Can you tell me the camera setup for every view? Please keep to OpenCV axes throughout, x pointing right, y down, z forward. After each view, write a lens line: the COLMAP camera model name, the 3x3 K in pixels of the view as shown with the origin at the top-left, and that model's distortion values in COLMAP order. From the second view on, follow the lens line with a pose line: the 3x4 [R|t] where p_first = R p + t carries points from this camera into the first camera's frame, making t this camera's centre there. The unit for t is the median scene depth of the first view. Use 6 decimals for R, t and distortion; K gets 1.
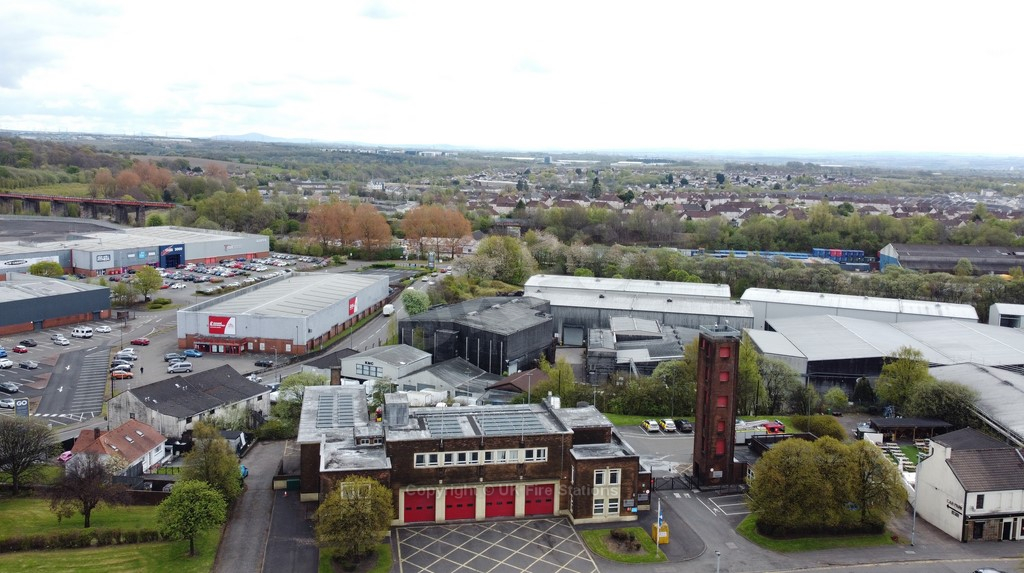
lens RADIAL K [[875.3, 0, 515.5], [0, 875.3, 251.0], [0, 0, 1]] dist [0.007957, -0.010270]
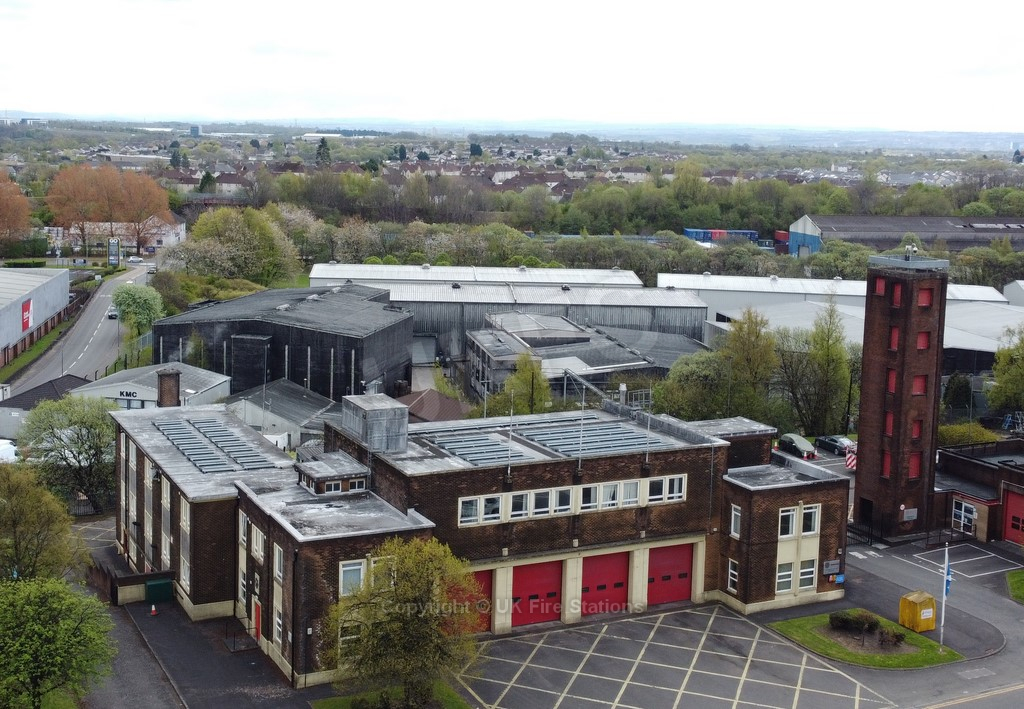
lens RADIAL K [[1324.3, 0, 451.5], [0, 1324.3, 281.2], [0, 0, 1]] dist [0.007437, 0.000000]
pose [[0.972192, -0.027828, 0.232527, -0.211717], [0.026661, 0.999611, 0.008160, 0.073732], [-0.232663, -0.001734, 0.972556, 0.194175]]
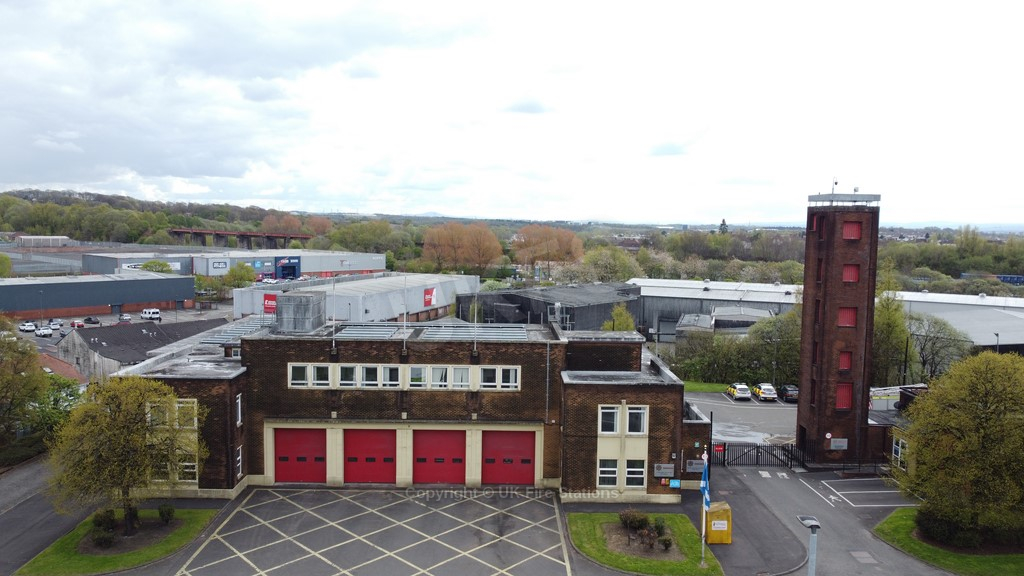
lens RADIAL K [[776.1, 0, 512.2], [0, 776.1, 287.4], [0, 0, 1]] dist [0.011432, -0.017179]
pose [[0.982694, 0.007216, -0.185096, 0.093248], [-0.013922, 0.999292, -0.034957, 0.142964], [0.184713, 0.036929, 0.982098, 0.373109]]
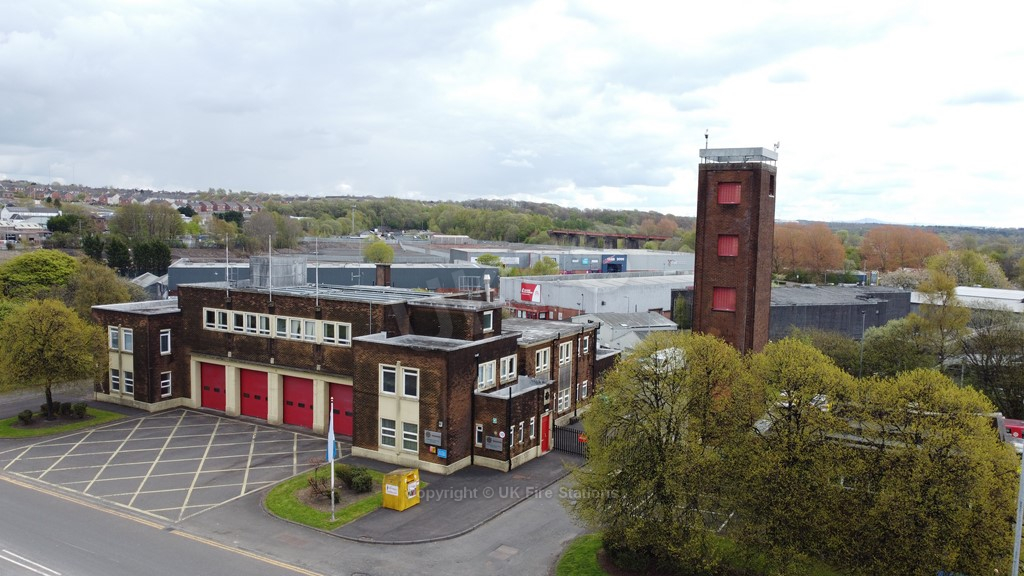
lens RADIAL K [[776.1, 0, 511.8], [0, 776.1, 284.3], [0, 0, 1]] dist [0.011432, -0.017179]
pose [[0.751968, 0.043847, -0.657740, 0.352168], [-0.078149, 0.996679, -0.022903, 0.150585], [0.654551, 0.068624, 0.752897, 0.499922]]
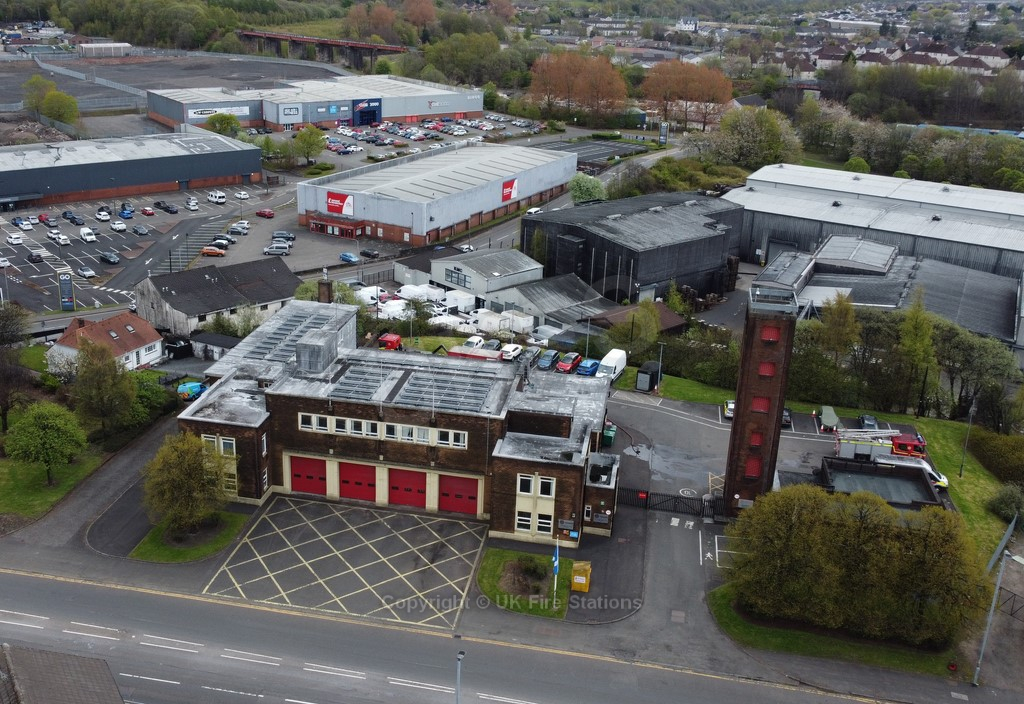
lens RADIAL K [[1025.1, 0, 439.0], [0, 1025.1, 325.0], [0, 0, 1]] dist [0.004854, 0.000000]
pose [[0.911829, 0.130192, -0.389381, 0.255214], [-0.044792, 0.974275, 0.220865, -0.041011], [0.408119, -0.183950, 0.894204, 0.171955]]
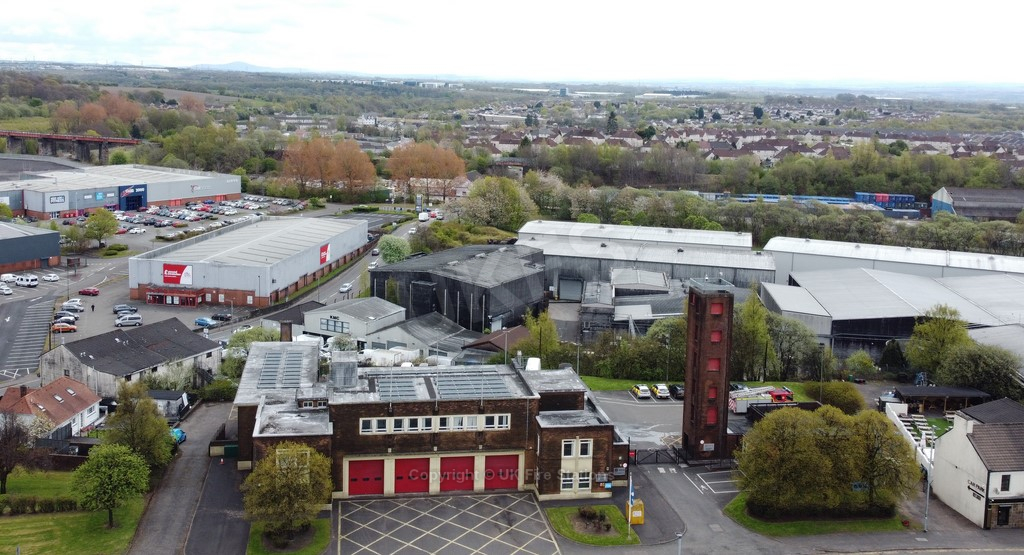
lens RADIAL K [[984.0, 0, 486.5], [0, 984.0, 194.4], [0, 0, 1]] dist [0.004503, 0.000000]
pose [[0.999065, 0.004579, -0.042999, 0.040545], [-0.004568, 0.999990, 0.000354, 0.001100], [0.043000, -0.000157, 0.999075, 0.000555]]
